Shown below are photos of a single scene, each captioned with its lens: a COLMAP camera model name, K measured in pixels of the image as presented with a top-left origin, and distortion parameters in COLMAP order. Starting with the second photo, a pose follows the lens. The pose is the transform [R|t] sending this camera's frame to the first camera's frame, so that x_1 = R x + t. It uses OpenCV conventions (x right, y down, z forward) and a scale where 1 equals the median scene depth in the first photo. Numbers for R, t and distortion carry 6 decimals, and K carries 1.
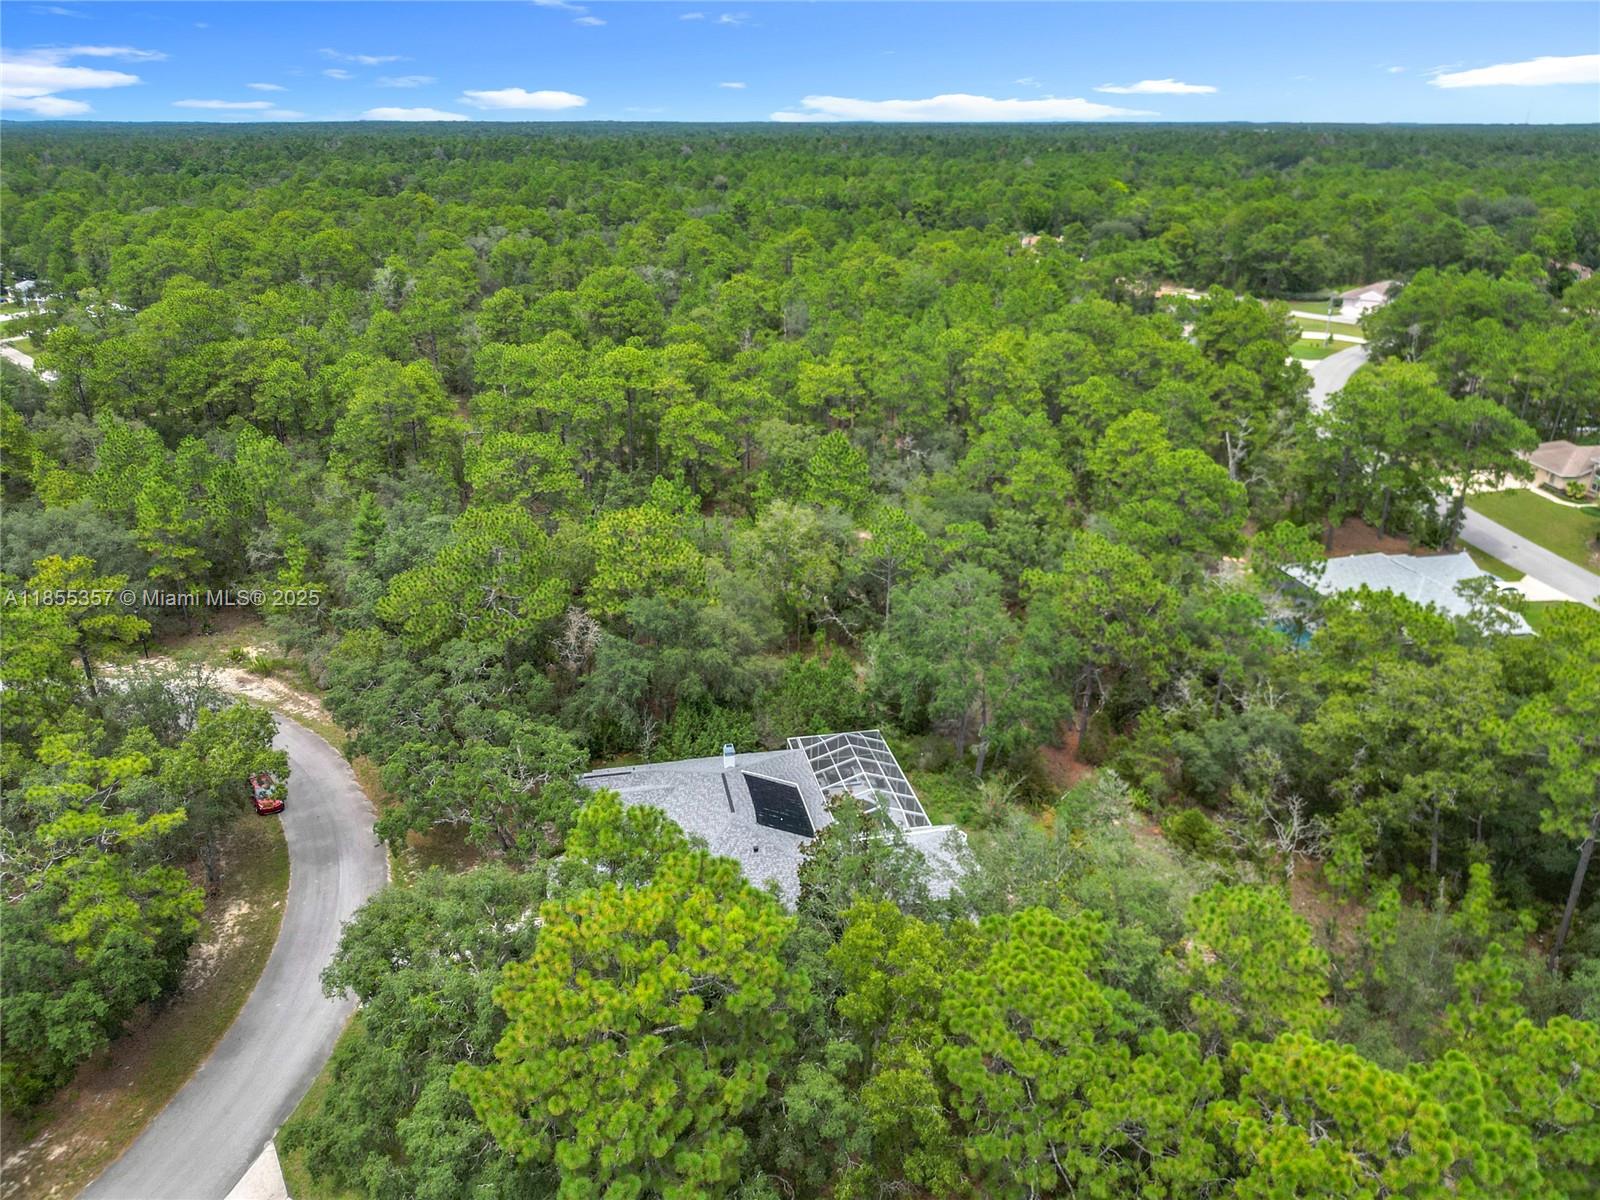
lens RADIAL K [[1115.5, 0, 777.9], [0, 1115.5, 647.0], [0, 0, 1]] dist [0.028554, -0.034732]
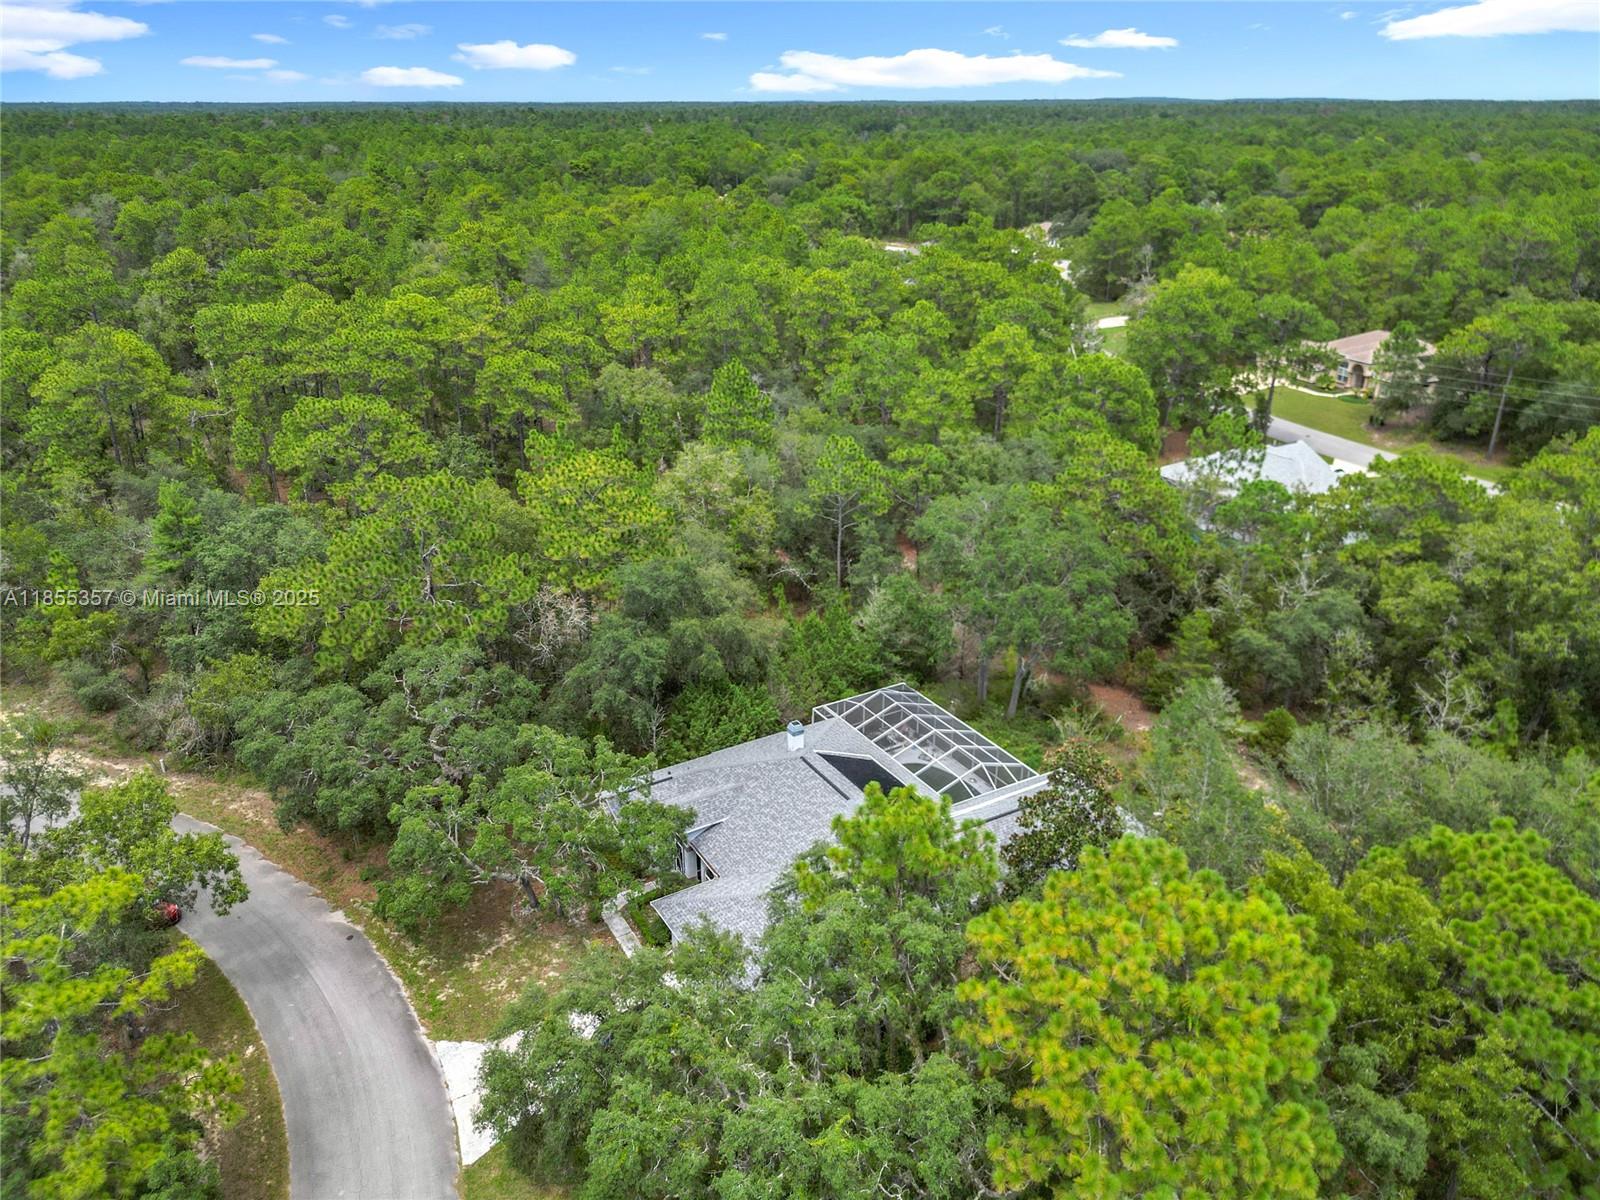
lens RADIAL K [[1115.5, 0, 777.9], [0, 1115.5, 647.0], [0, 0, 1]] dist [0.028554, -0.034732]
pose [[0.946250, -0.144058, 0.289583, -0.251490], [0.139196, 0.989557, 0.037431, 0.000356], [-0.291951, 0.004890, 0.956421, 0.193081]]
